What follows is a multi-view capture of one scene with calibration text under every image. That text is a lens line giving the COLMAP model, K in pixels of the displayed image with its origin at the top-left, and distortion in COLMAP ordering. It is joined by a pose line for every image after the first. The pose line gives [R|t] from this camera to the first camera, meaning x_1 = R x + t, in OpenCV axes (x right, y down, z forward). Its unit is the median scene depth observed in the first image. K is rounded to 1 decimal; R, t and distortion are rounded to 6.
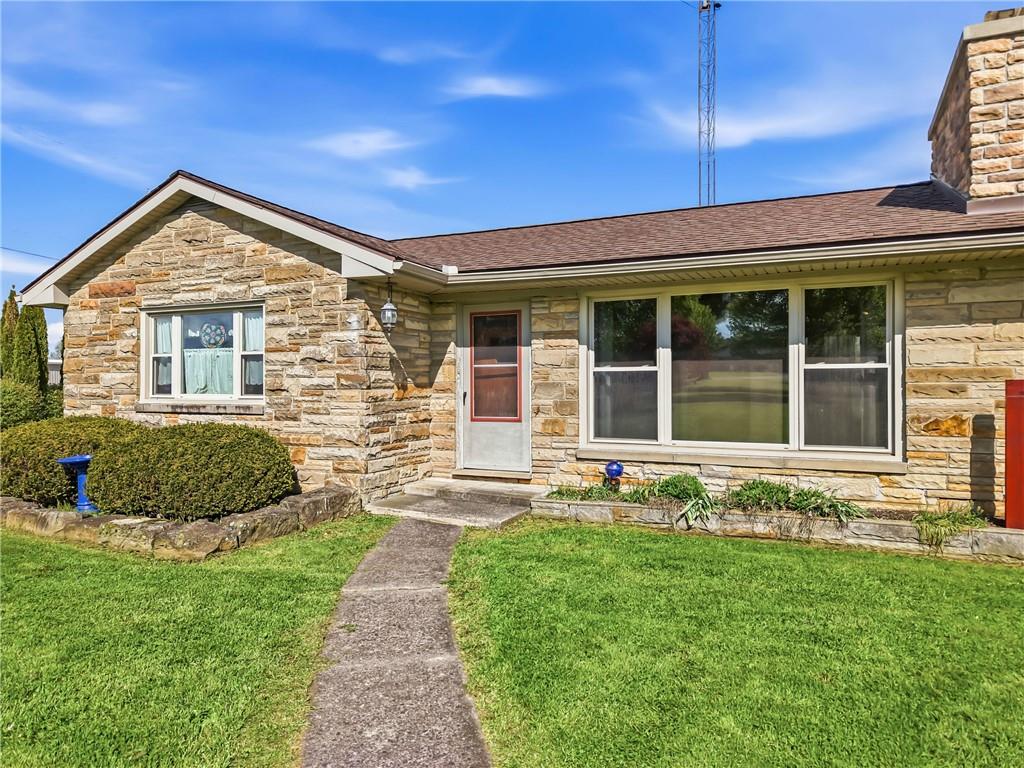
lens RADIAL K [[652.9, 0, 544.5], [0, 652.9, 383.6], [0, 0, 1]] dist [-0.007022, -0.001096]
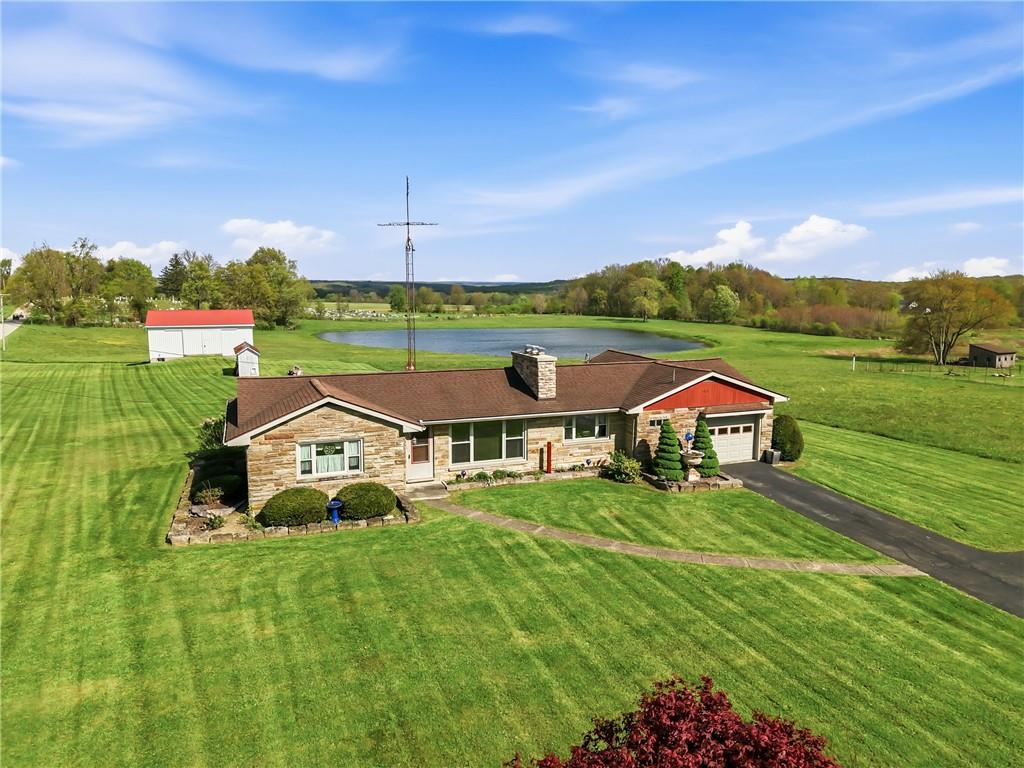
lens RADIAL K [[631.0, 0, 501.7], [0, 631.0, 375.8], [0, 0, 1]] dist [0.006679, -0.006978]
pose [[0.683986, -0.085925, 0.724417, -2.073414], [0.000282, 0.993070, 0.117525, -0.752445], [-0.729495, -0.080181, 0.679270, -1.370081]]
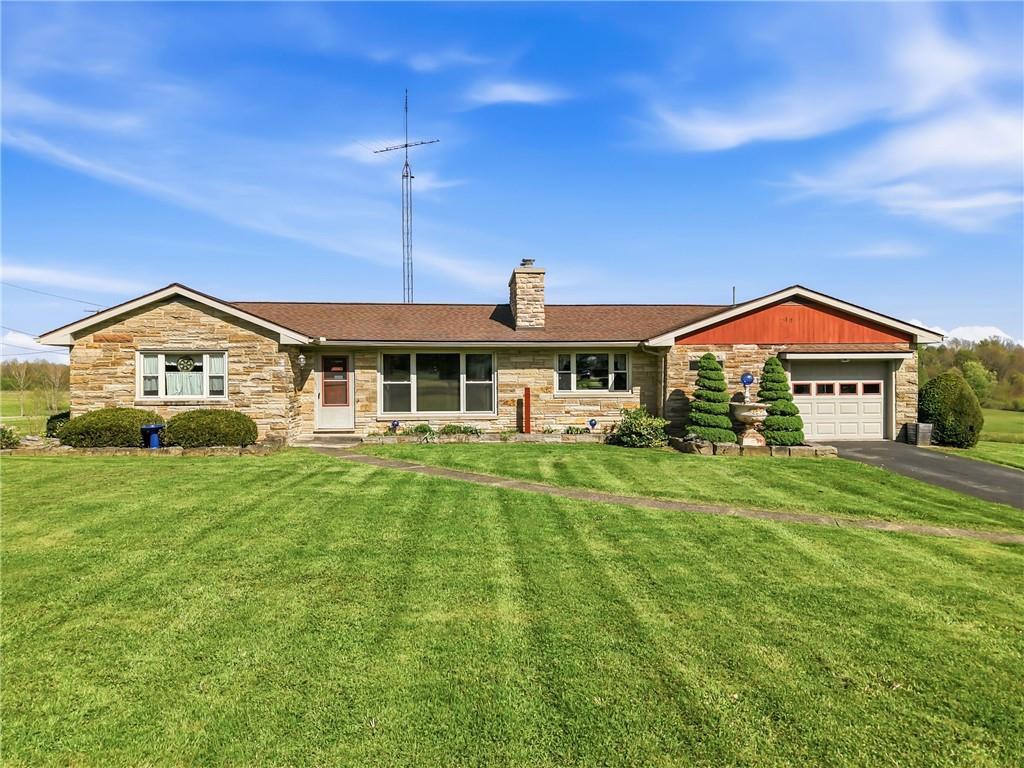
lens RADIAL K [[652.9, 0, 518.6], [0, 652.9, 392.5], [0, 0, 1]] dist [-0.007022, -0.001096]
pose [[0.857869, -0.007919, 0.513807, -0.723084], [0.004011, 0.999954, 0.008716, -0.006597], [-0.513853, -0.005416, 0.857861, -1.297327]]
